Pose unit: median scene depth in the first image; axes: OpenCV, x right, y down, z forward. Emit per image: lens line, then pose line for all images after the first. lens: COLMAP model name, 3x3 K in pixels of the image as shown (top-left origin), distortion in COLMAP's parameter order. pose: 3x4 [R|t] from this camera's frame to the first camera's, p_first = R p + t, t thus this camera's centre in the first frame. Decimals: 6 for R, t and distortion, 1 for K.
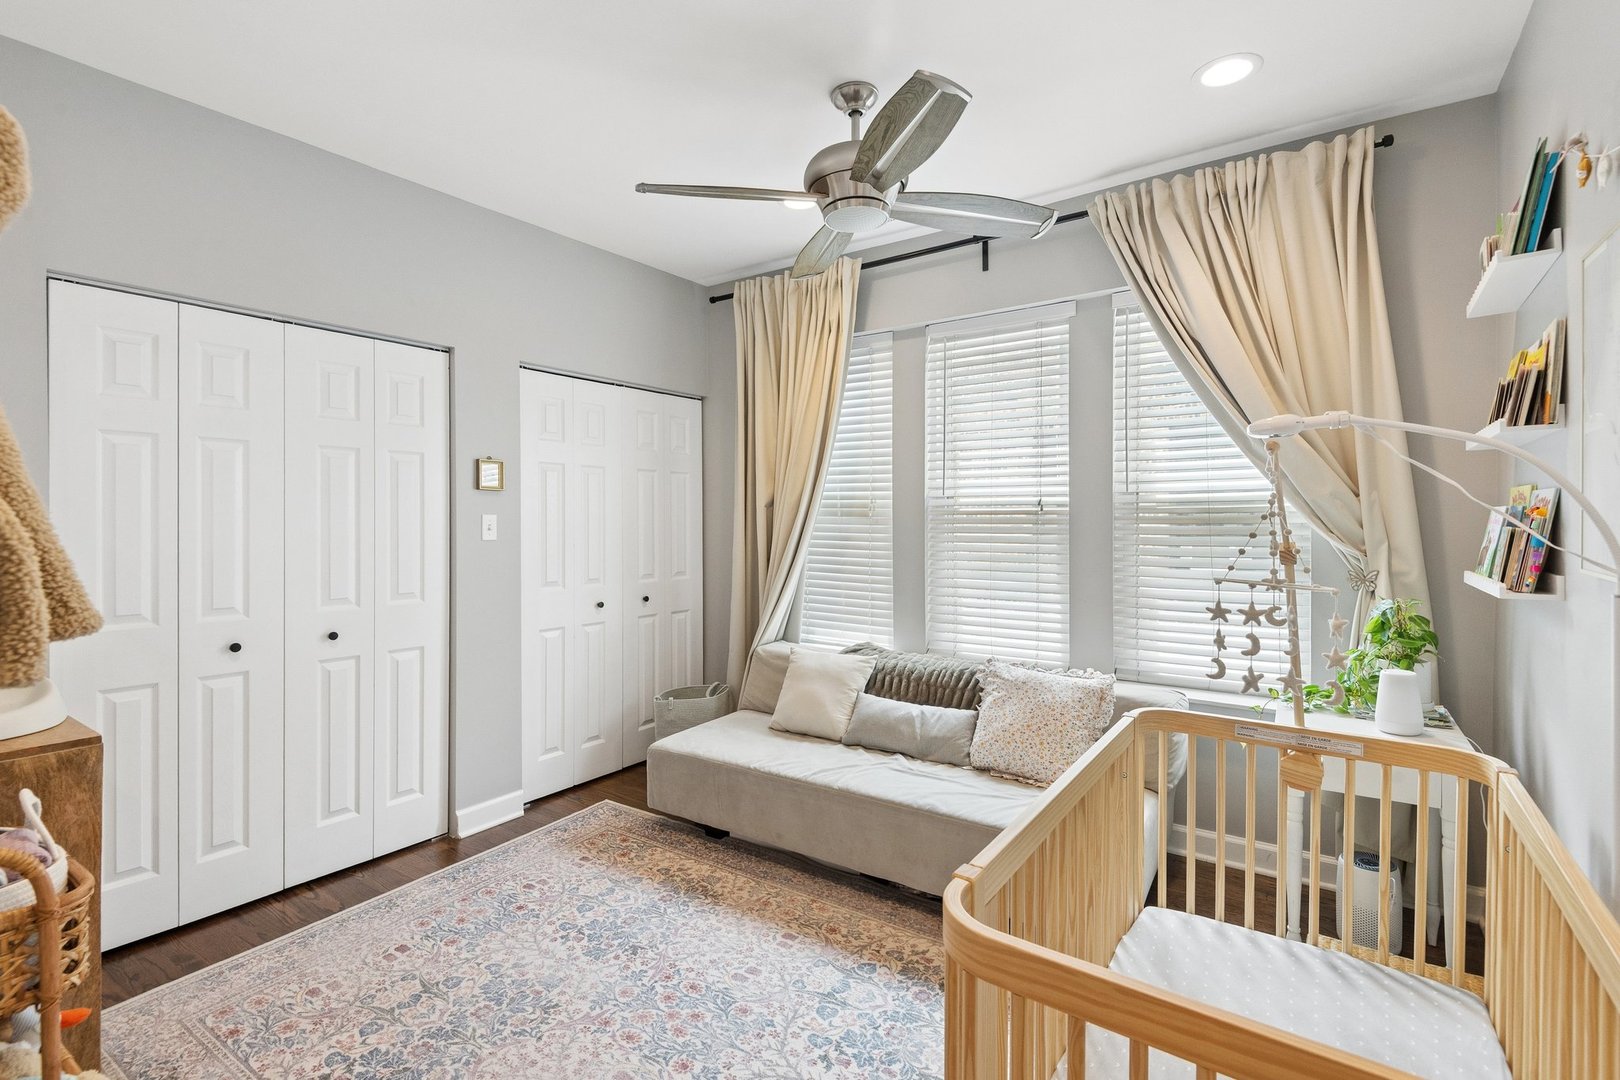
lens RADIAL K [[753.2, 0, 810.0], [0, 753.2, 513.0], [0, 0, 1]] dist [0.026989, -0.000323]
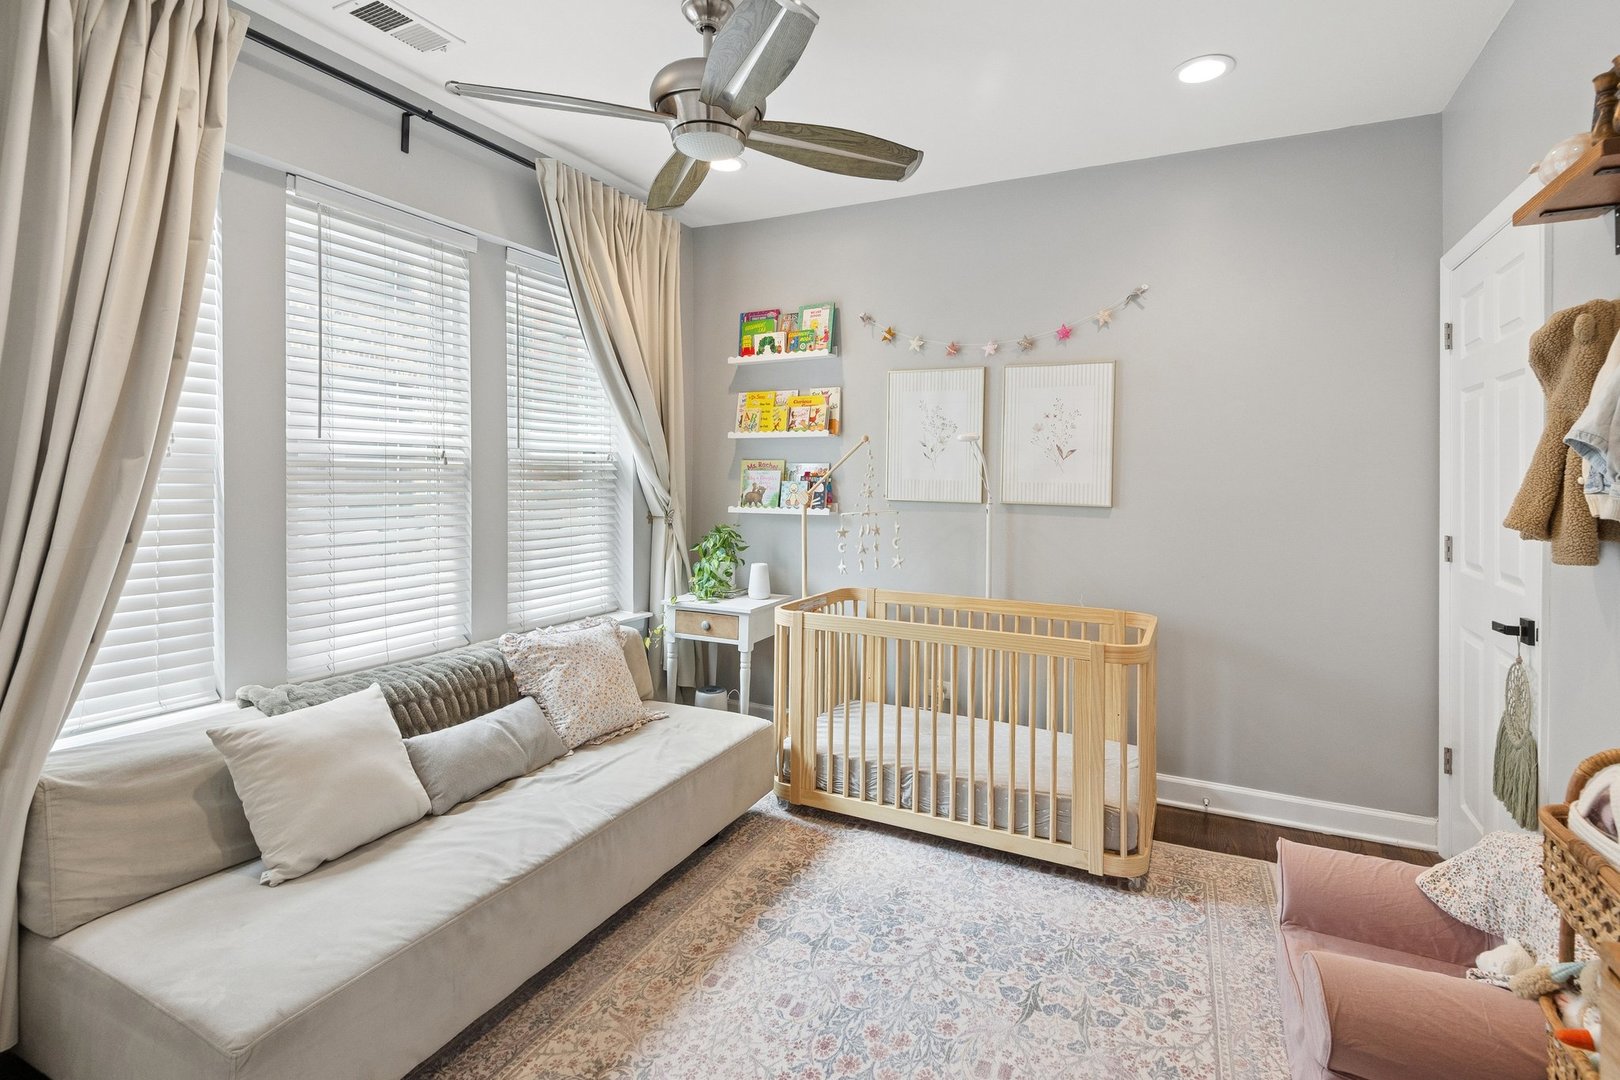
lens RADIAL K [[758.1, 0, 803.9], [0, 758.1, 465.2], [0, 0, 1]] dist [0.002521, 0.000194]
pose [[-0.127780, 0.010047, 0.991752, -0.793950], [-0.005779, 0.999924, -0.010874, 0.004852], [-0.991786, -0.007121, -0.127712, 0.927529]]
